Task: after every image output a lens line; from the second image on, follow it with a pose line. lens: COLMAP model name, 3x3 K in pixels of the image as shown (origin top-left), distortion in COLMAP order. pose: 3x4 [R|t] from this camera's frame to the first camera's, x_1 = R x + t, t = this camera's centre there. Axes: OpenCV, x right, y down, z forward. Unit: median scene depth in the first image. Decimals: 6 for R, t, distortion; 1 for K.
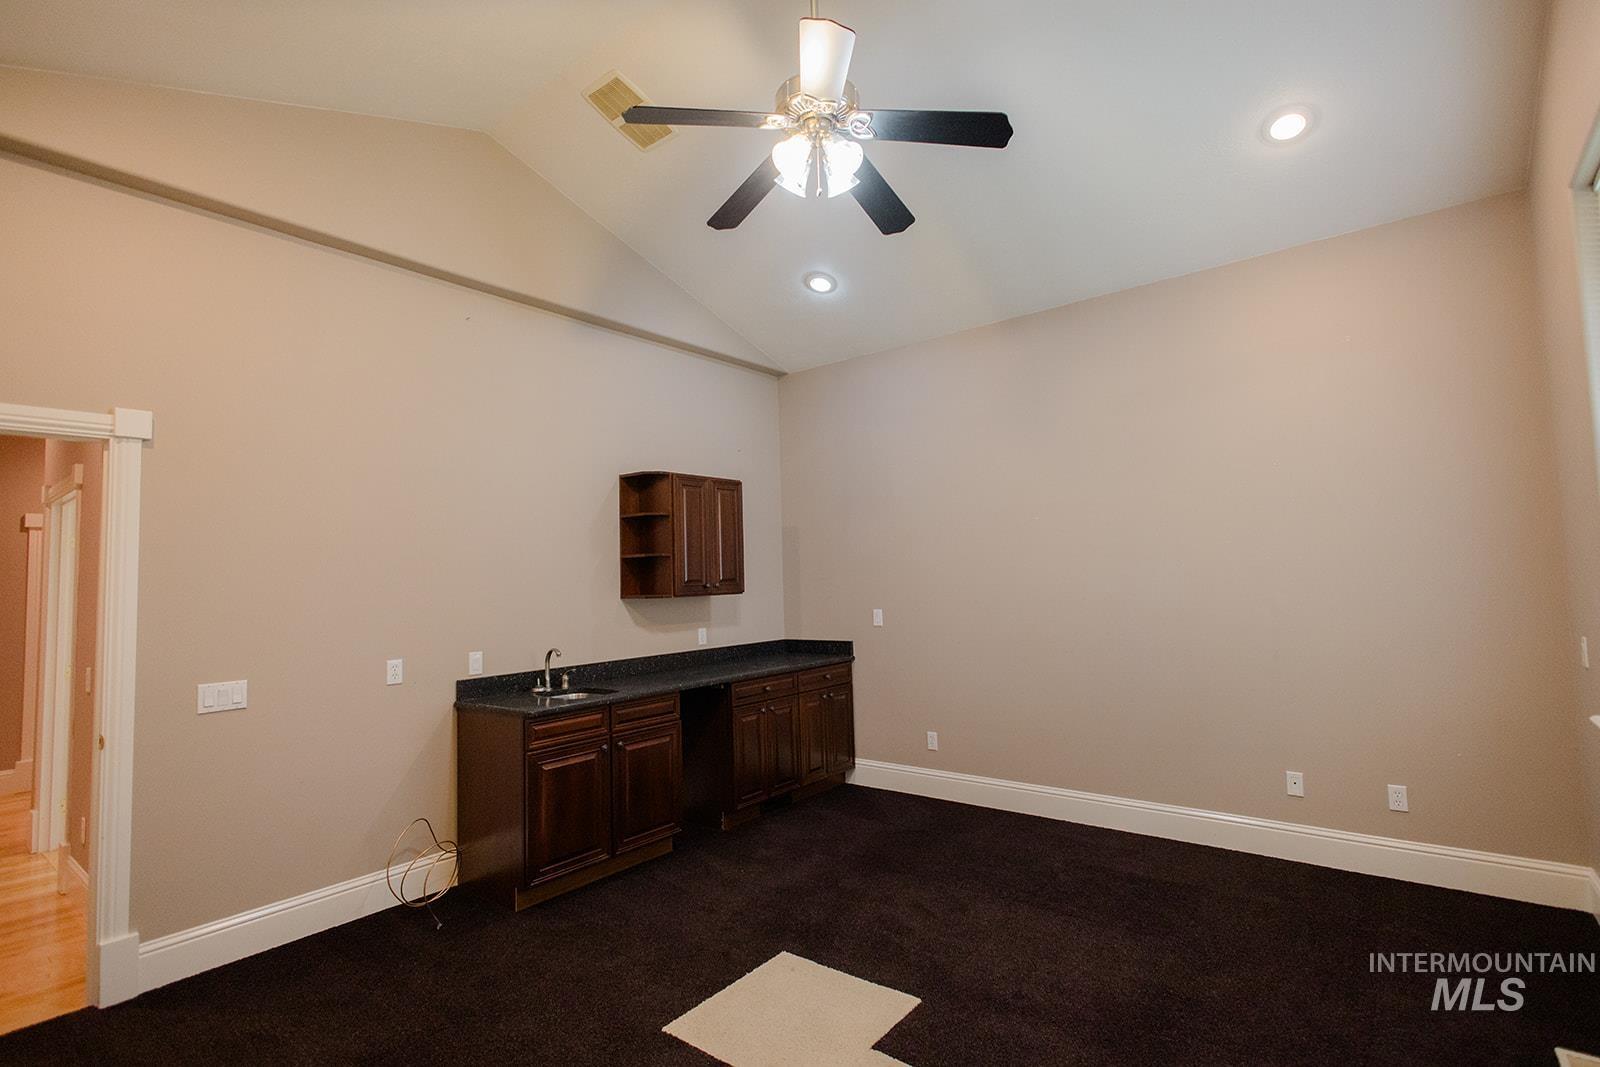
lens RADIAL K [[751.6, 0, 804.1], [0, 751.6, 532.5], [0, 0, 1]] dist [0.001342, 0.000486]
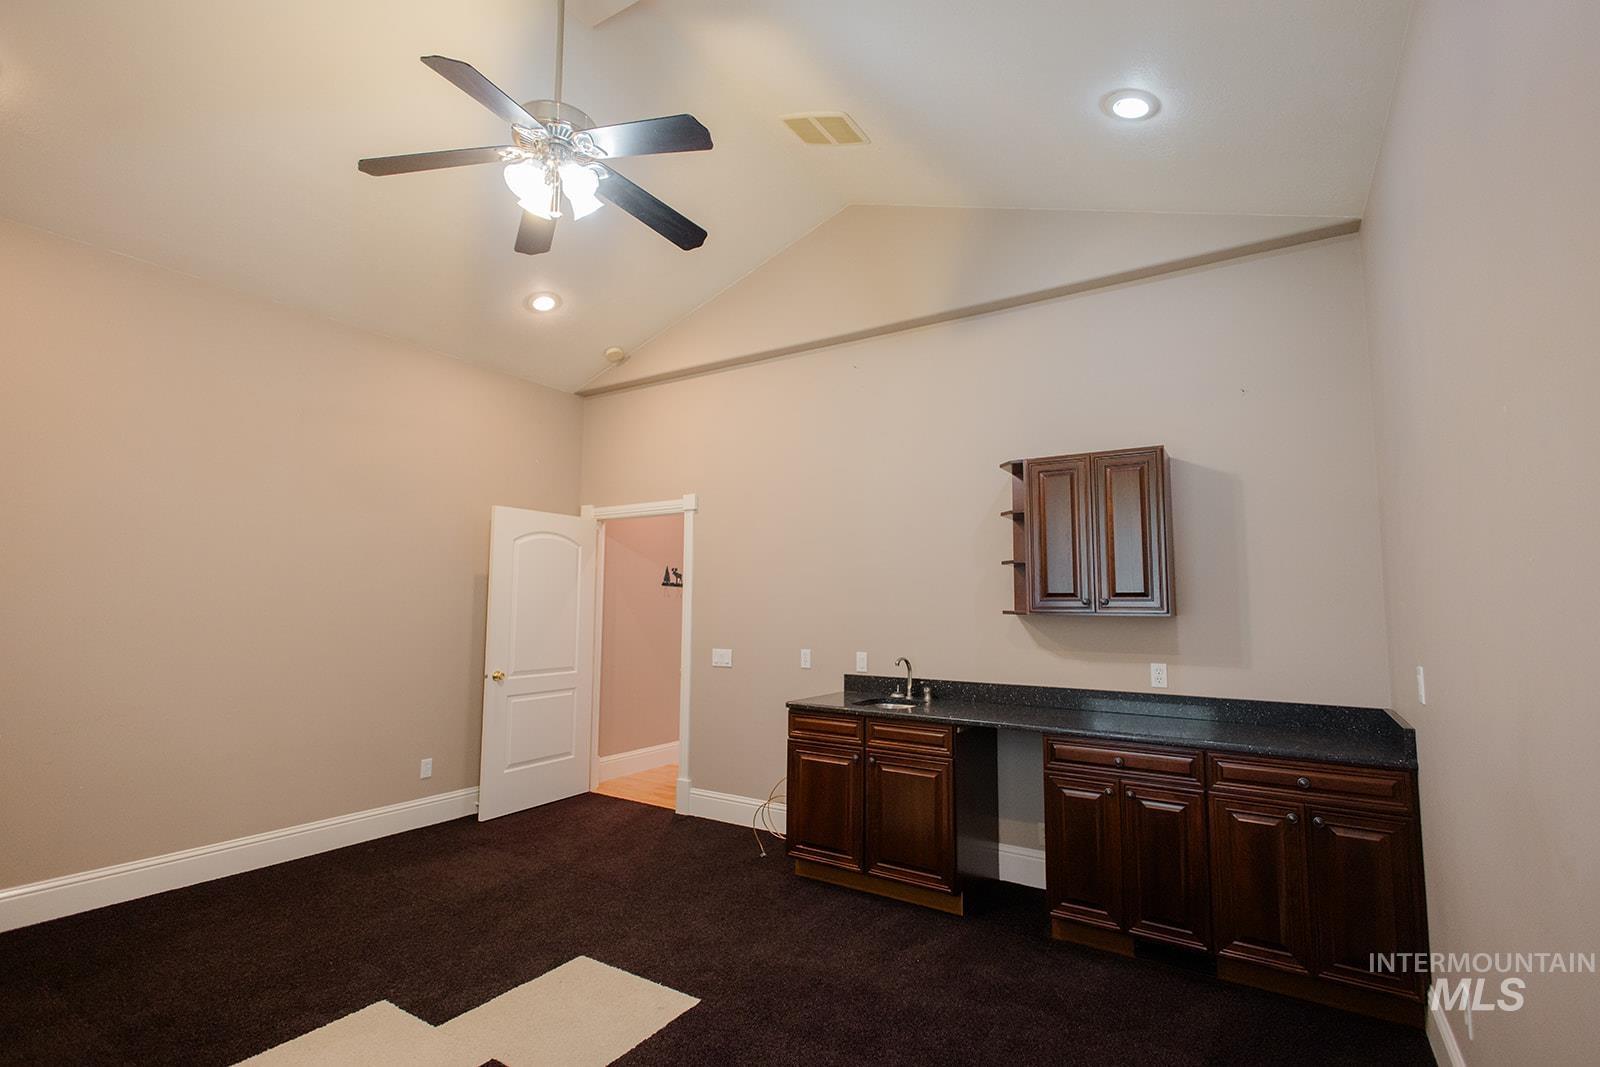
lens RADIAL K [[751.6, 0, 804.1], [0, 751.6, 532.5], [0, 0, 1]] dist [0.001342, 0.000486]
pose [[0.095504, -0.064924, -0.993310, 0.728183], [0.051220, 0.996869, -0.060232, 0.042290], [0.994110, -0.045125, 0.098531, 0.829752]]
